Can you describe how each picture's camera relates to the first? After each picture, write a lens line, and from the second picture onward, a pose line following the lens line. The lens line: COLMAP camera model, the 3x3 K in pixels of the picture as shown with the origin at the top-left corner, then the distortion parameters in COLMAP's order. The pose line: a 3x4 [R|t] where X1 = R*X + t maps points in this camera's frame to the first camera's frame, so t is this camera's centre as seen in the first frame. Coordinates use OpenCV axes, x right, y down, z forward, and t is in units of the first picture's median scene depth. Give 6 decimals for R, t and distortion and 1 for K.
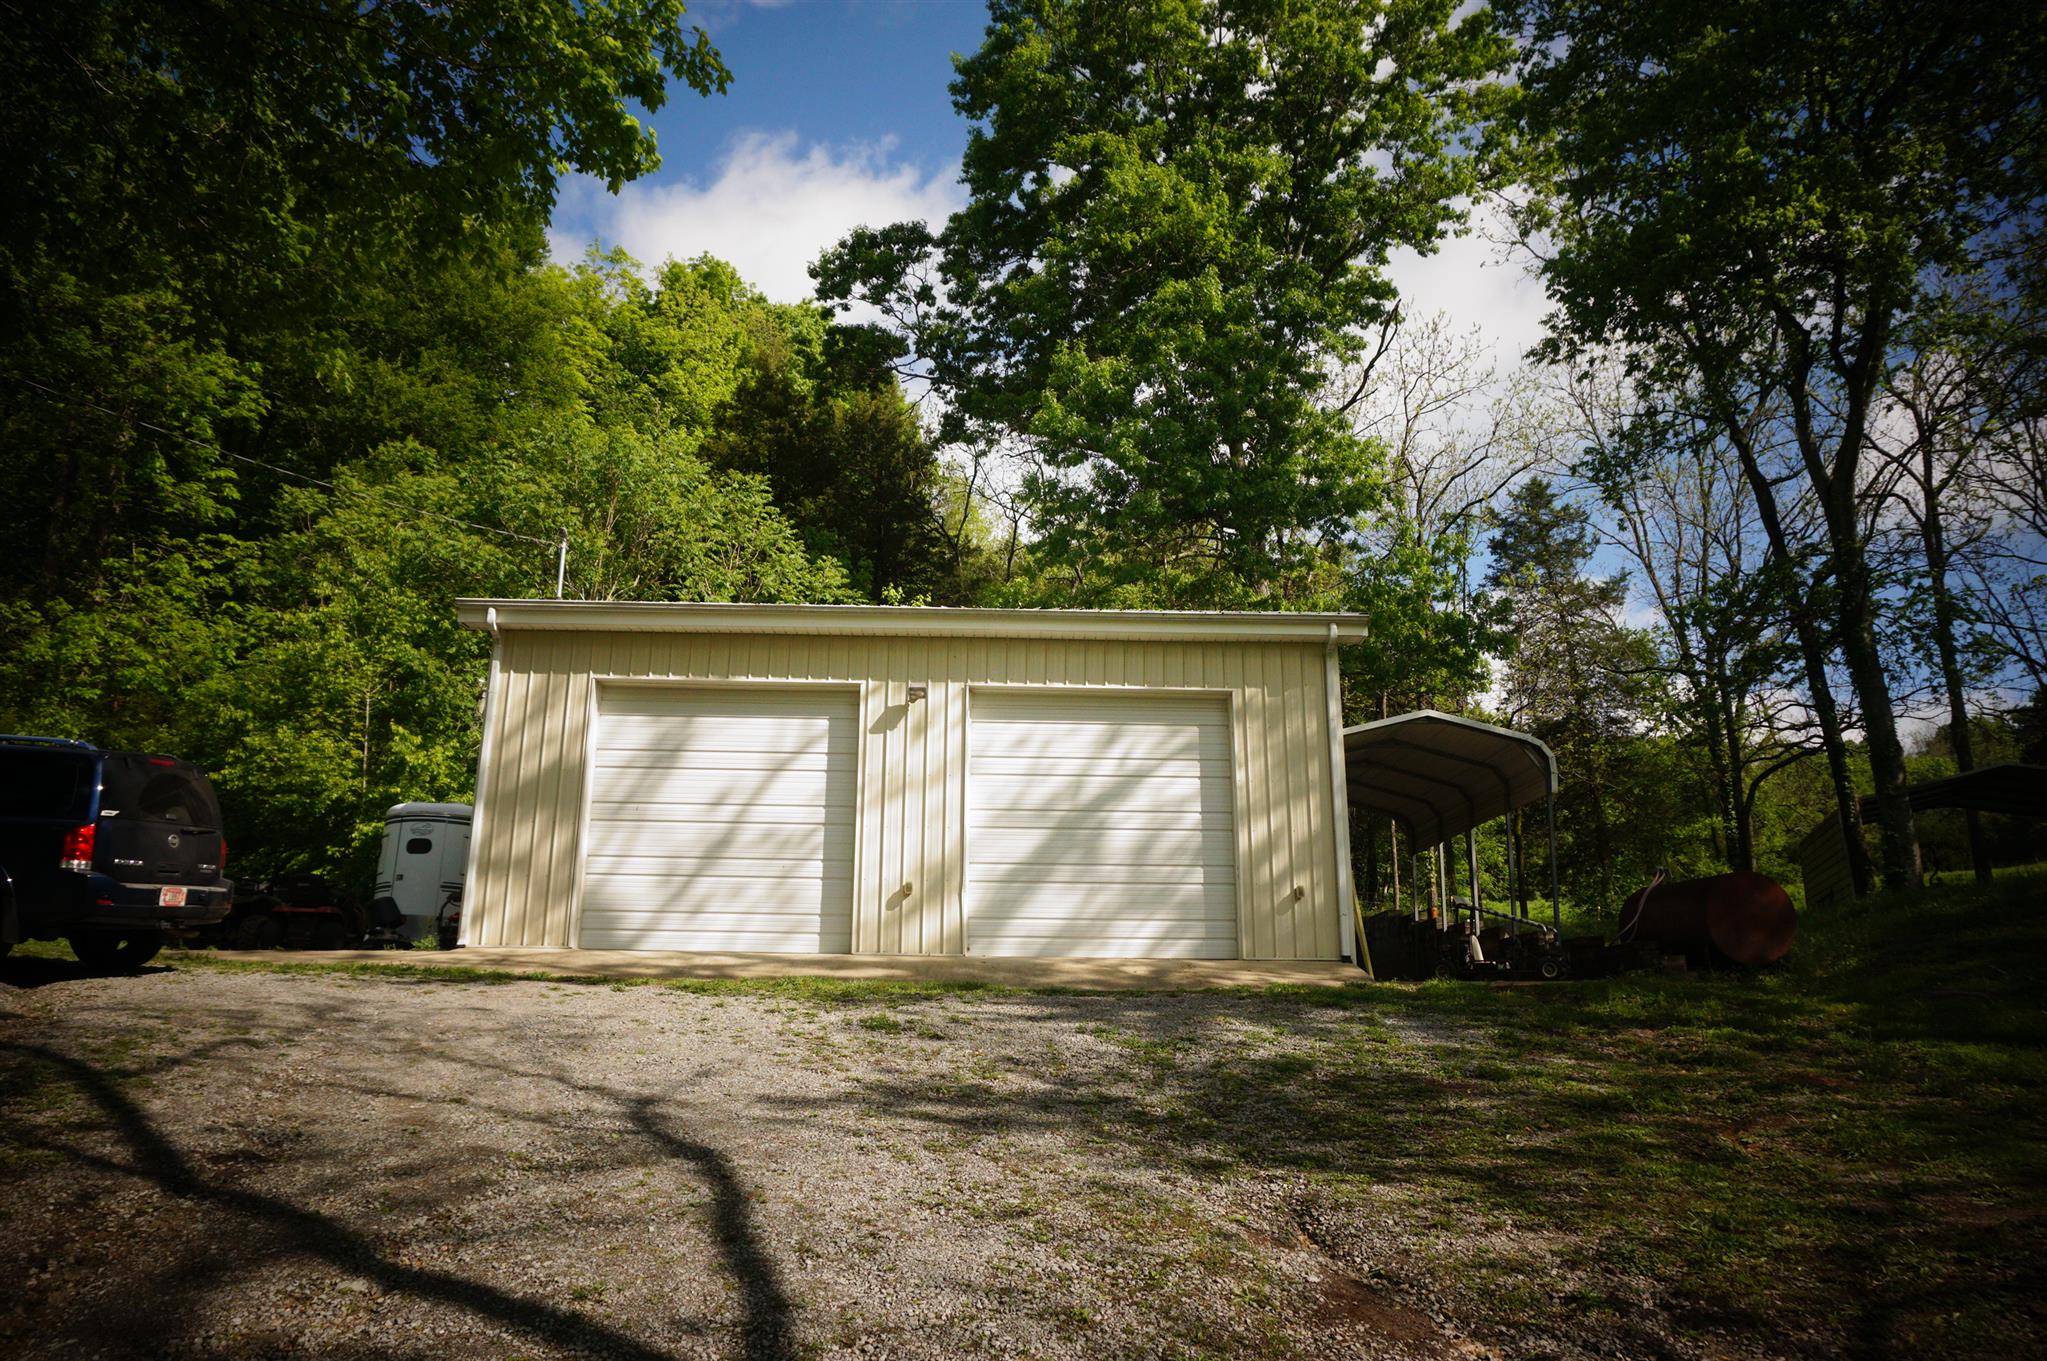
lens RADIAL K [[1391.5, 0, 1027.2], [0, 1391.5, 704.1], [0, 0, 1]] dist [-0.058839, 0.038790]
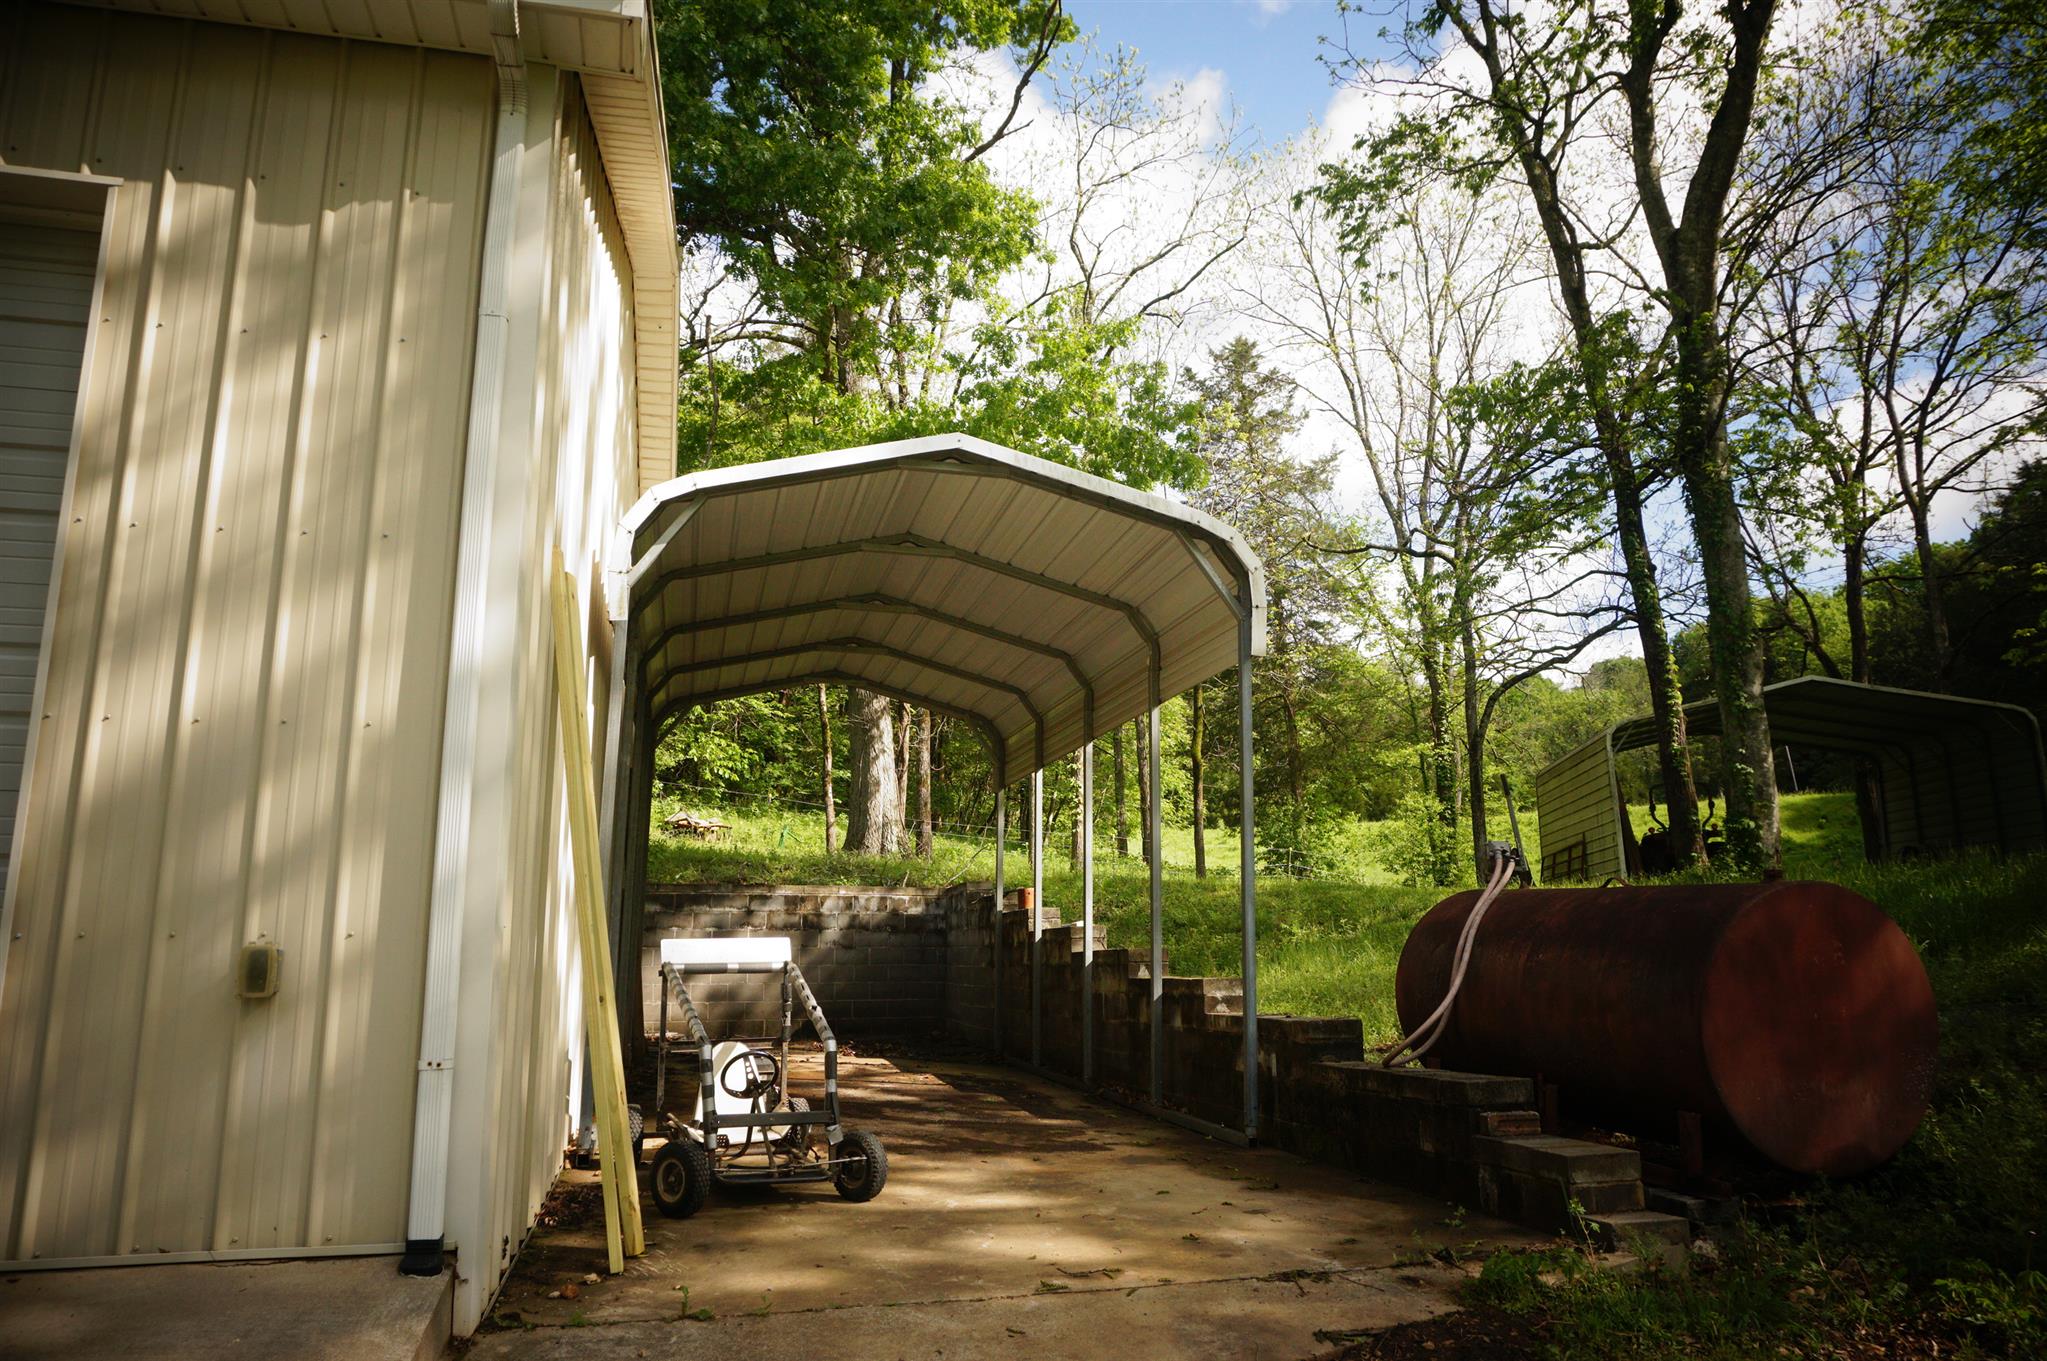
lens RADIAL K [[1391.5, 0, 1027.2], [0, 1391.5, 704.1], [0, 0, 1]] dist [-0.058839, 0.038790]
pose [[0.977380, 0.027899, 0.209643, 0.105608], [-0.040714, 0.997540, 0.057062, 0.026276], [-0.207535, -0.064307, 0.976112, 0.281961]]
